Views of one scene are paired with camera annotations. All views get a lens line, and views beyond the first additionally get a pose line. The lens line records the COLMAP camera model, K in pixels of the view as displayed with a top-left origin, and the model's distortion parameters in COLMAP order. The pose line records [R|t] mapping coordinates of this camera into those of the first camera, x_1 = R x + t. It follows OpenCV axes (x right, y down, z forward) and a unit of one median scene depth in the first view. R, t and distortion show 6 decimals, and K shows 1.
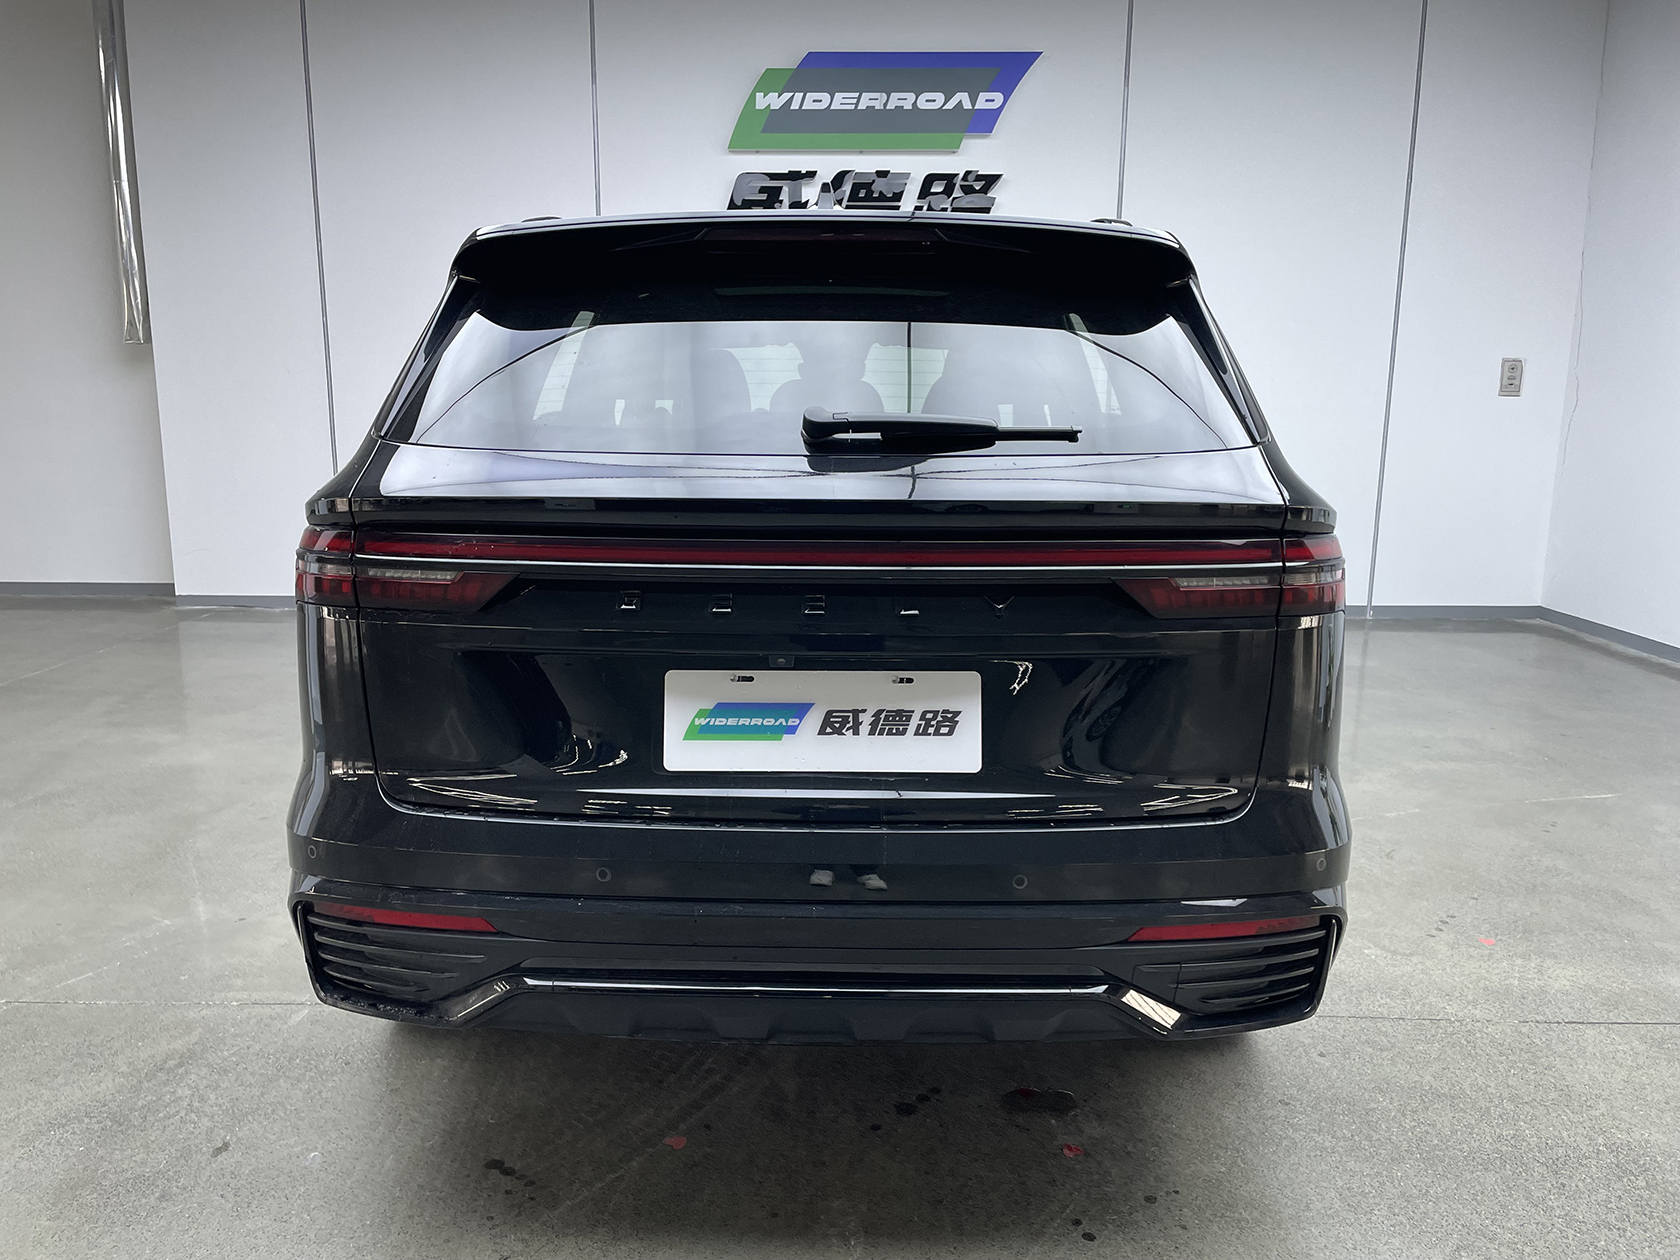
lens RADIAL K [[1278.9, 0, 812.9], [0, 1278.9, 659.0], [0, 0, 1]] dist [0.093087, -0.132221]
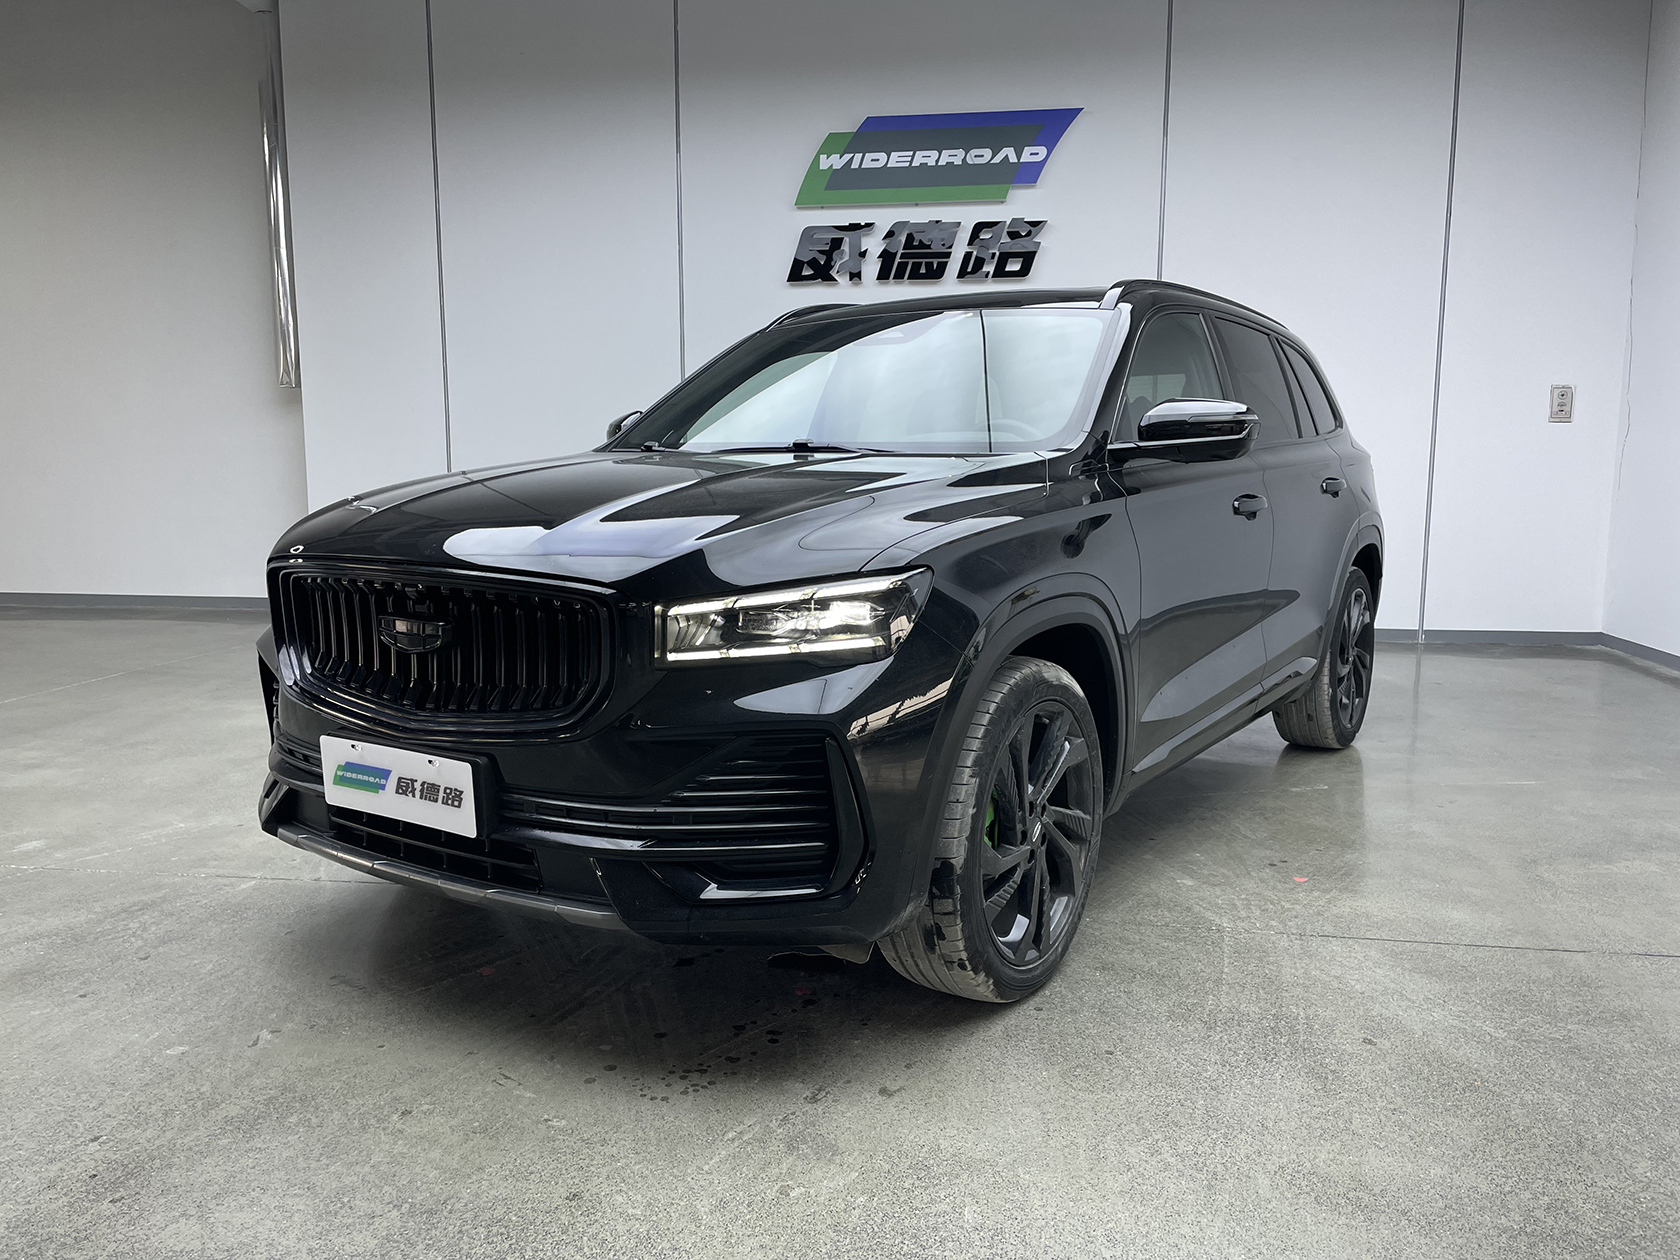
lens RADIAL K [[1278.9, 0, 838.3], [0, 1278.9, 641.0], [0, 0, 1]] dist [0.093087, -0.132221]
pose [[0.991276, 0.014184, -0.131034, 0.121663], [-0.022089, 0.998009, -0.059073, 0.040174], [0.129936, 0.061452, 0.989616, -0.060521]]
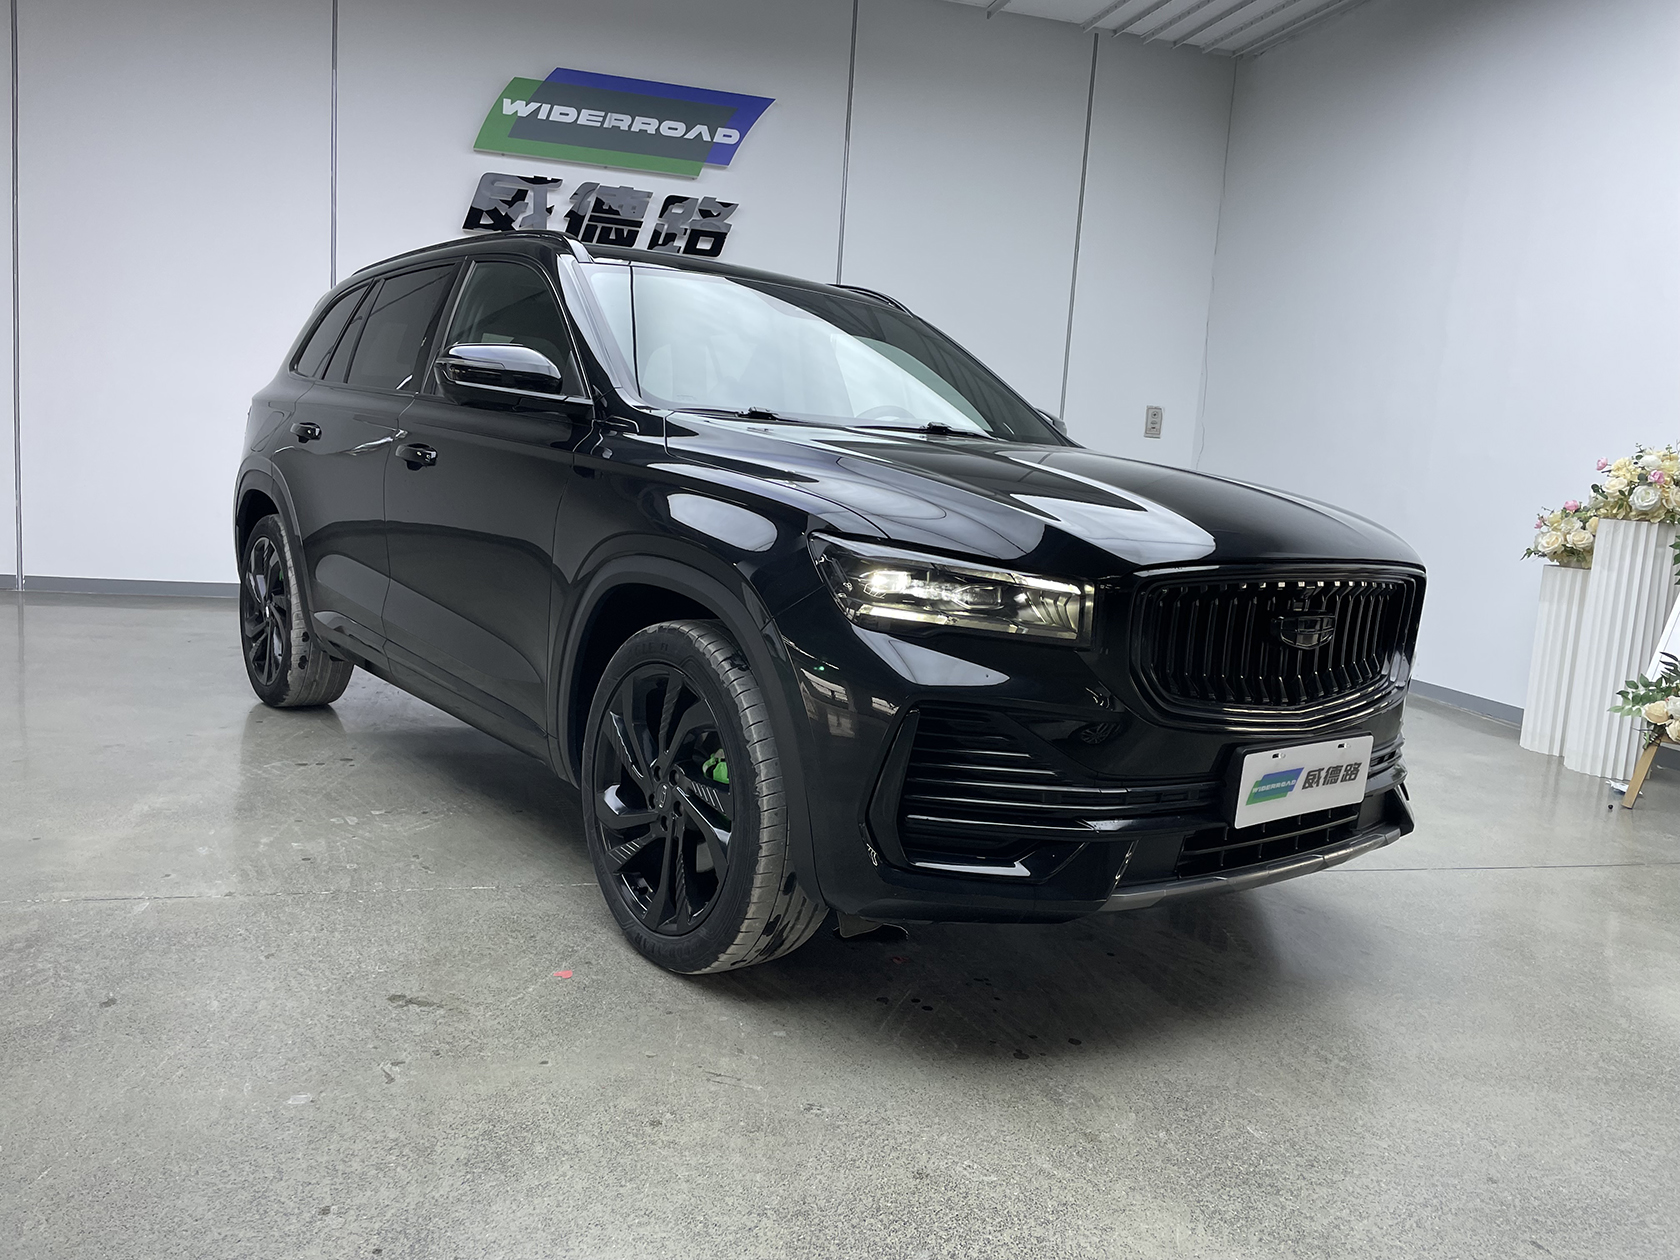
lens RADIAL K [[1278.9, 0, 851.3], [0, 1278.9, 635.6], [0, 0, 1]] dist [0.093087, -0.132221]
pose [[0.960153, 0.018273, 0.278877, -0.058418], [-0.003750, 0.998613, -0.052524, 0.044404], [-0.279449, 0.049385, 0.958890, -0.049680]]
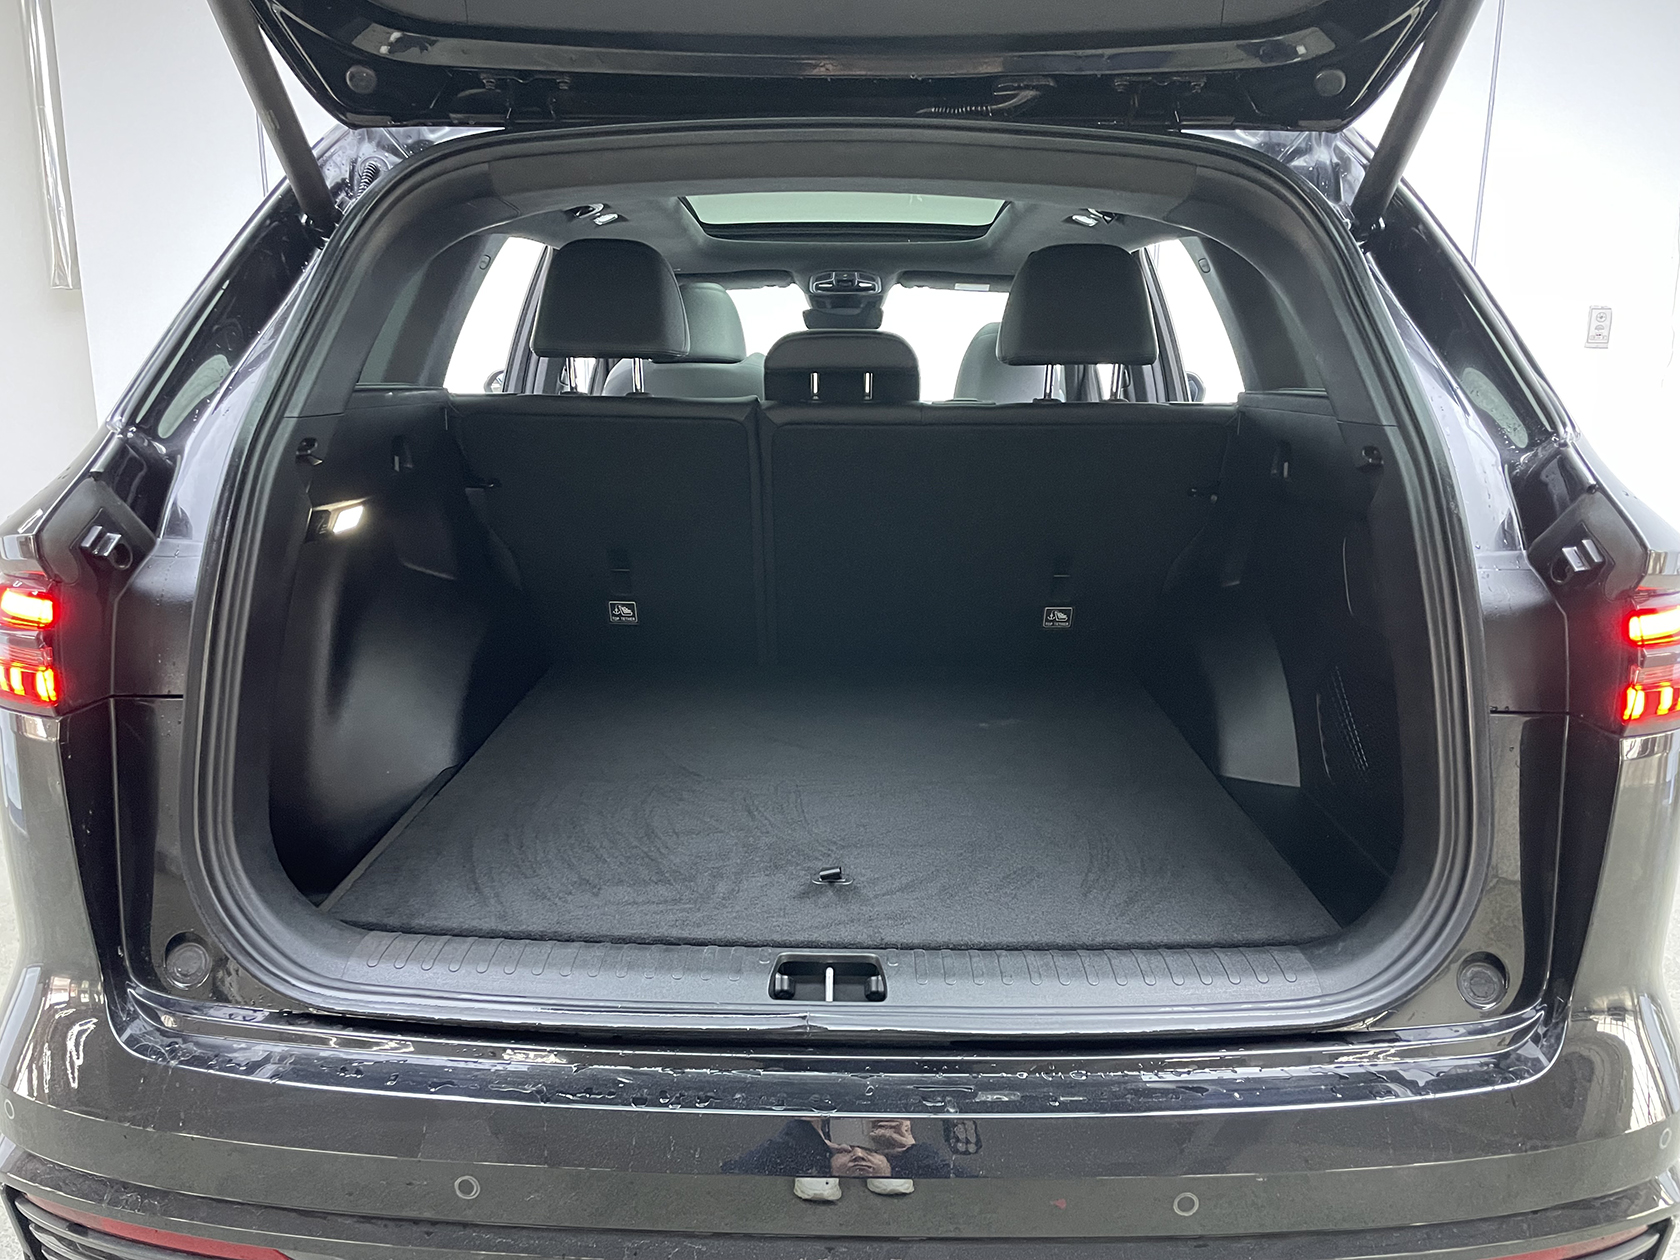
lens RADIAL K [[1278.9, 0, 818.3], [0, 1278.9, 659.9], [0, 0, 1]] dist [0.093087, -0.132221]
pose [[1.000000, -0.000150, 0.000603, -0.001405], [0.000127, 0.999268, 0.038245, -0.022796], [-0.000608, -0.038245, 0.999268, 0.101511]]
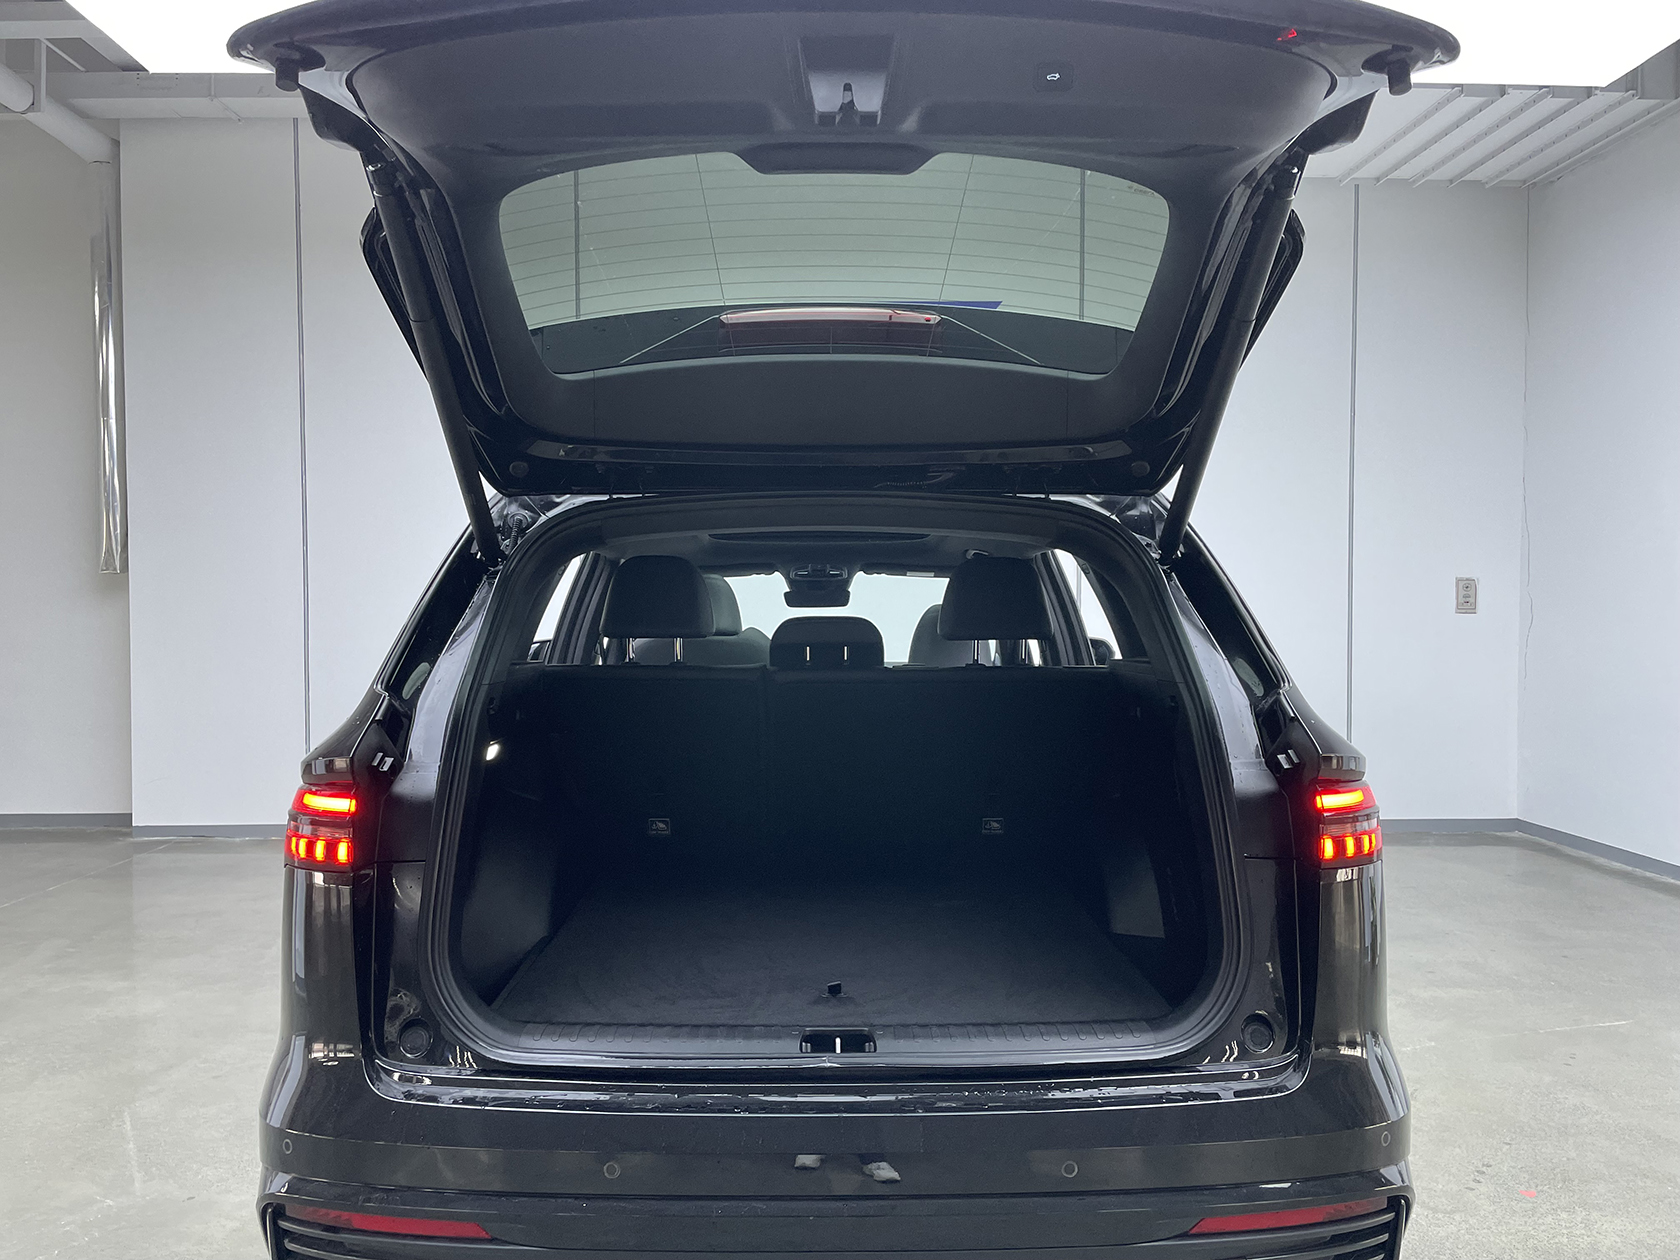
lens RADIAL K [[1278.9, 0, 817.3], [0, 1278.9, 649.6], [0, 0, 1]] dist [0.093087, -0.132221]
pose [[0.999453, -0.009141, 0.031773, -0.010848], [0.014340, 0.985768, -0.167499, -0.009811], [-0.029790, 0.167863, 0.985360, 0.008451]]
